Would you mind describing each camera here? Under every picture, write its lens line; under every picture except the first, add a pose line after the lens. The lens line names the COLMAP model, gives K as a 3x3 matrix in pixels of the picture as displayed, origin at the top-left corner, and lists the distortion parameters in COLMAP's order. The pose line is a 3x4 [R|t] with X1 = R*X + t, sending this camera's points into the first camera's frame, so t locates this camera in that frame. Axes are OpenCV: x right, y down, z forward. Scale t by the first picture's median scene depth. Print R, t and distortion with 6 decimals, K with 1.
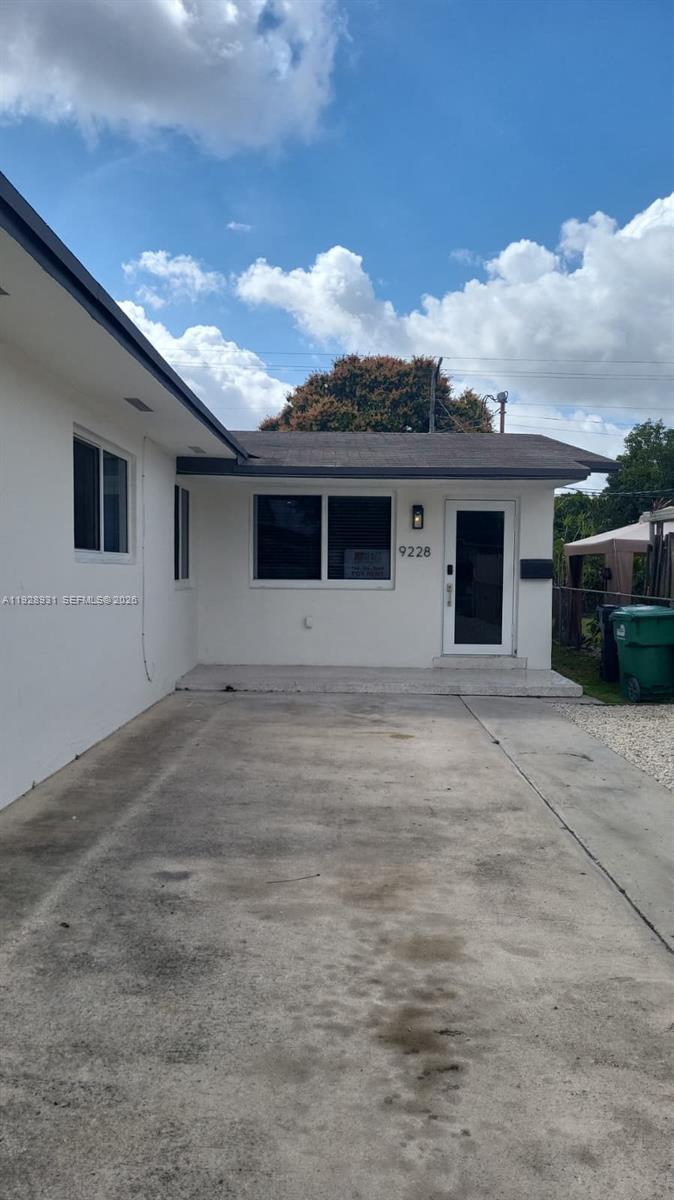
lens RADIAL K [[917.5, 0, 330.8], [0, 917.5, 600.6], [0, 0, 1]] dist [0.024250, -0.014322]
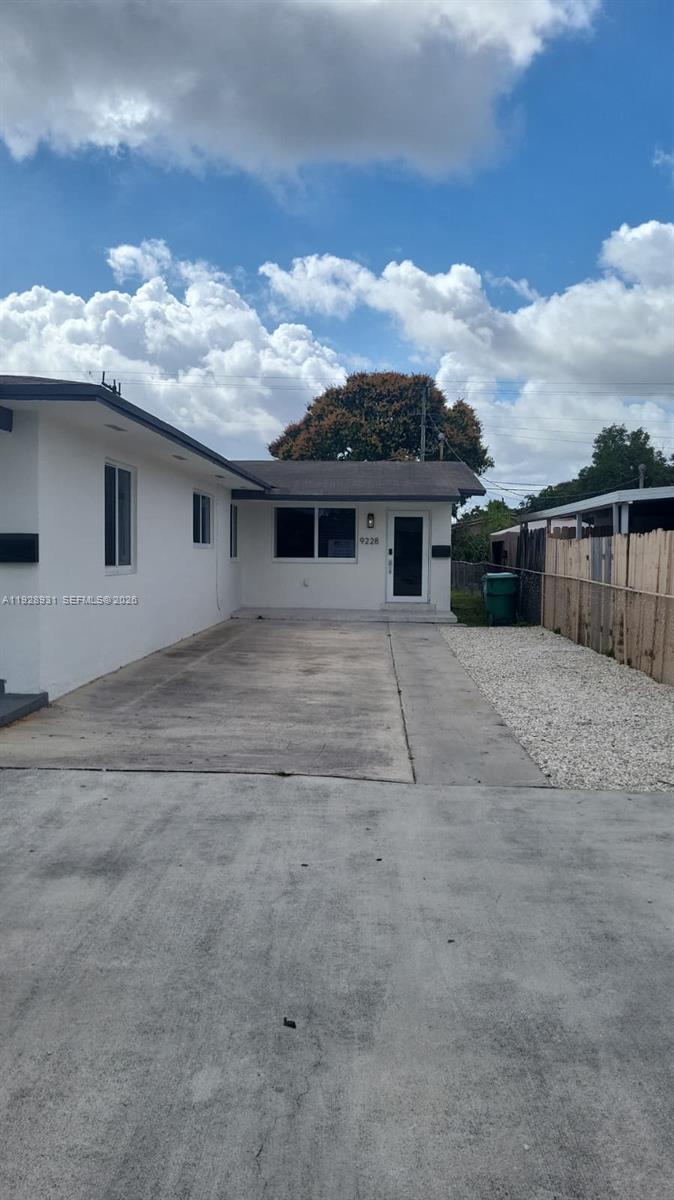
lens RADIAL K [[917.5, 0, 342.3], [0, 917.5, 599.0], [0, 0, 1]] dist [0.024250, -0.014322]
pose [[0.999801, 0.001702, -0.019898, 0.074984], [-0.001316, 0.999811, 0.019395, 0.020614], [0.019928, -0.019365, 0.999614, -0.692223]]
